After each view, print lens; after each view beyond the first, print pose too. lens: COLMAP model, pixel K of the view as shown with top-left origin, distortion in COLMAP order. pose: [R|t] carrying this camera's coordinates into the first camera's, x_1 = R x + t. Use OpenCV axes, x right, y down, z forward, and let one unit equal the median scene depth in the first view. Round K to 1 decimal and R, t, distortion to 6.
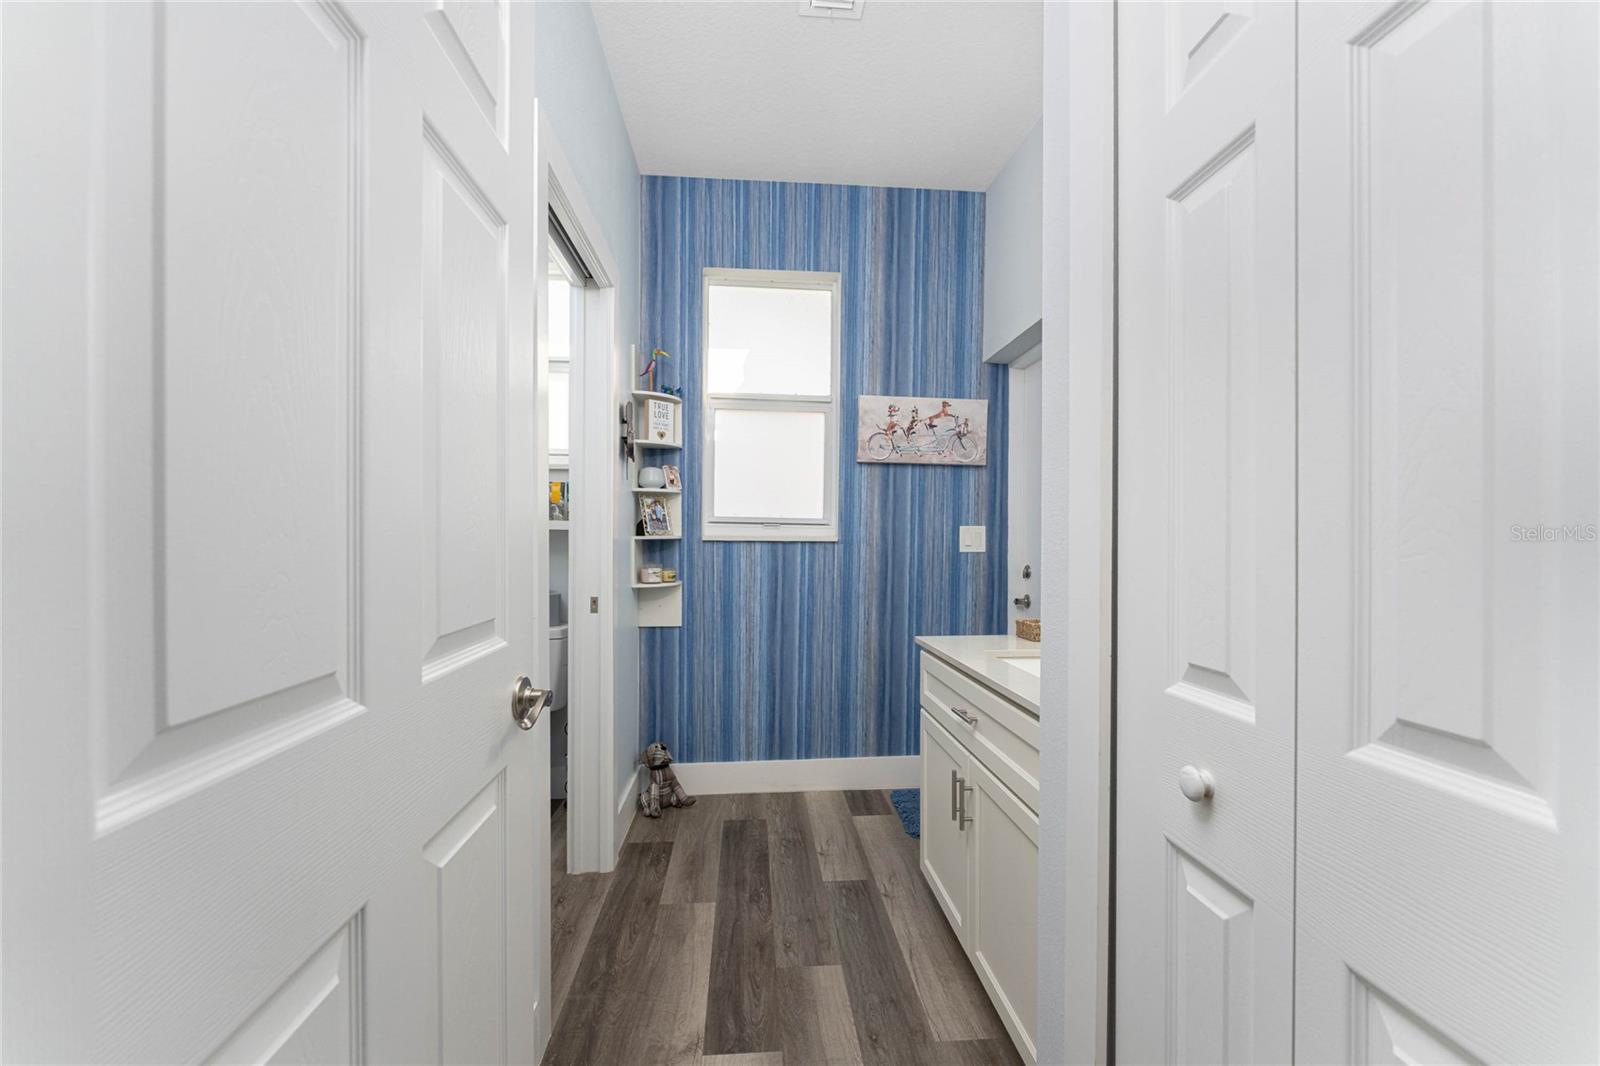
lens RADIAL K [[643.9, 0, 798.6], [0, 643.9, 540.5], [0, 0, 1]] dist [-0.000209, -0.001254]
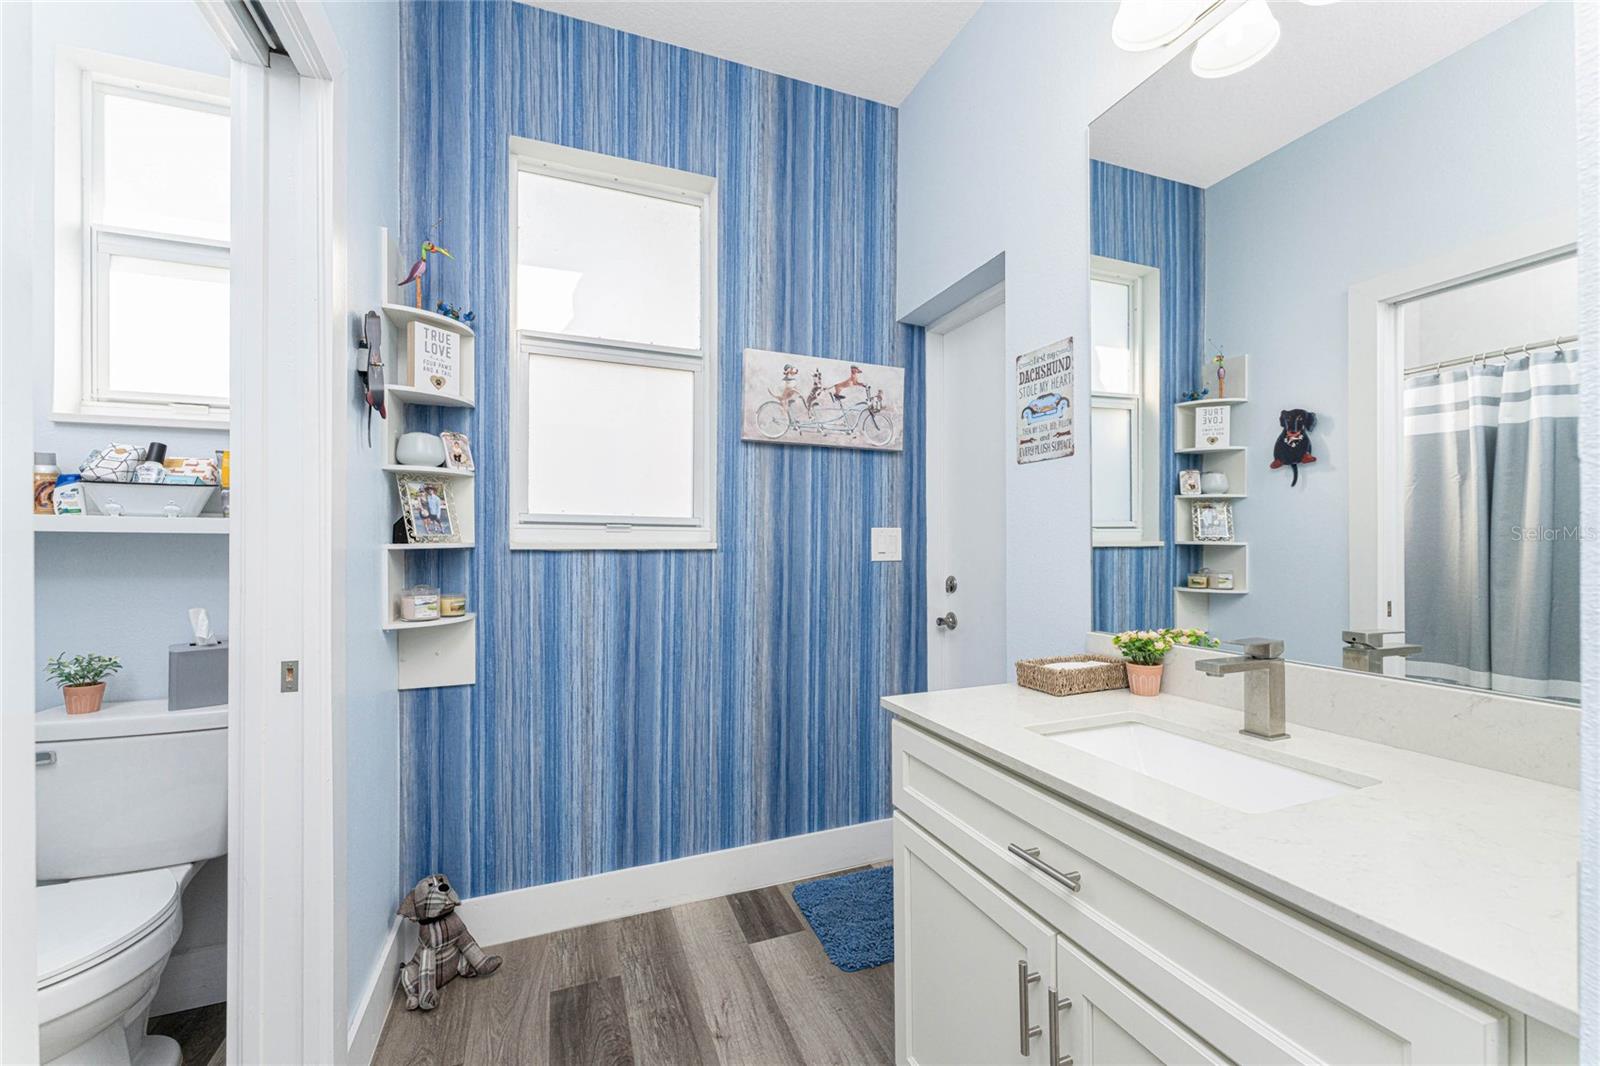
lens RADIAL K [[643.9, 0, 814.3], [0, 643.9, 540.1], [0, 0, 1]] dist [-0.000209, -0.001254]
pose [[0.953906, -0.006142, 0.300041, -0.050294], [0.008939, 0.999928, -0.007949, -0.001907], [-0.299971, 0.010264, 0.953893, 0.281514]]
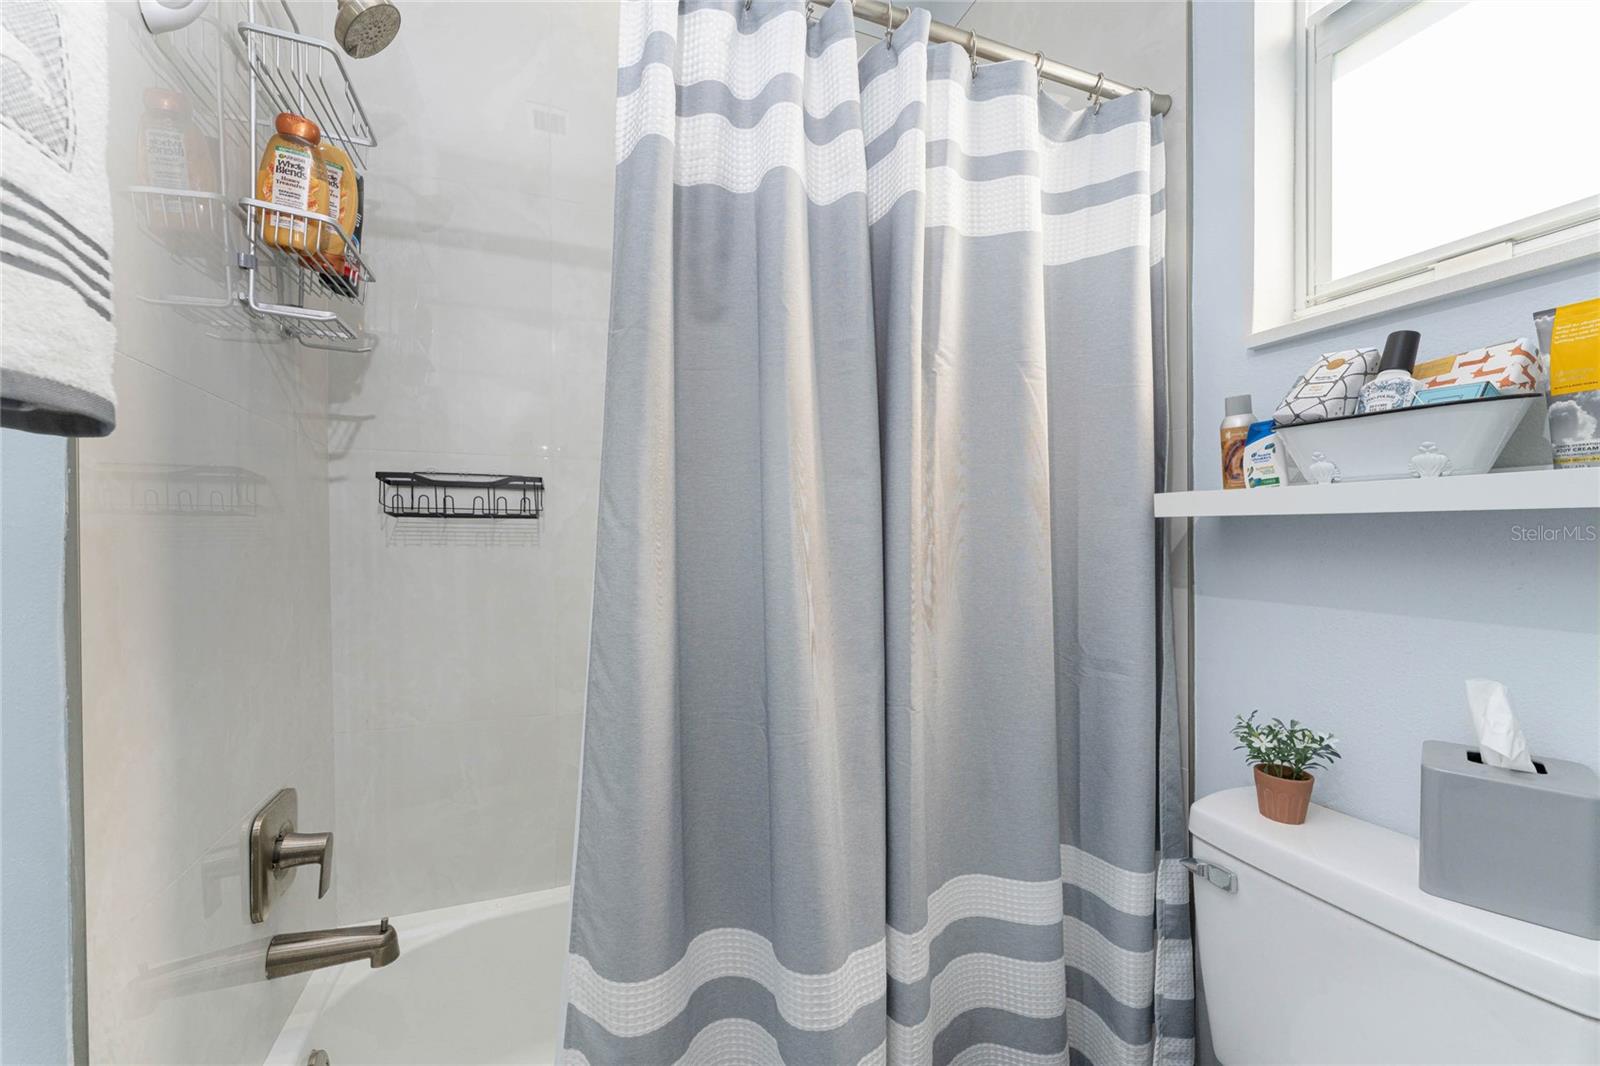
lens RADIAL K [[643.9, 0, 791.3], [0, 643.9, 542.2], [0, 0, 1]] dist [-0.000209, -0.001254]
pose [[0.288195, 0.001618, -0.957570, -0.177195], [-0.004224, 0.999991, 0.000419, -0.003682], [0.957562, 0.003924, 0.288199, 0.534230]]
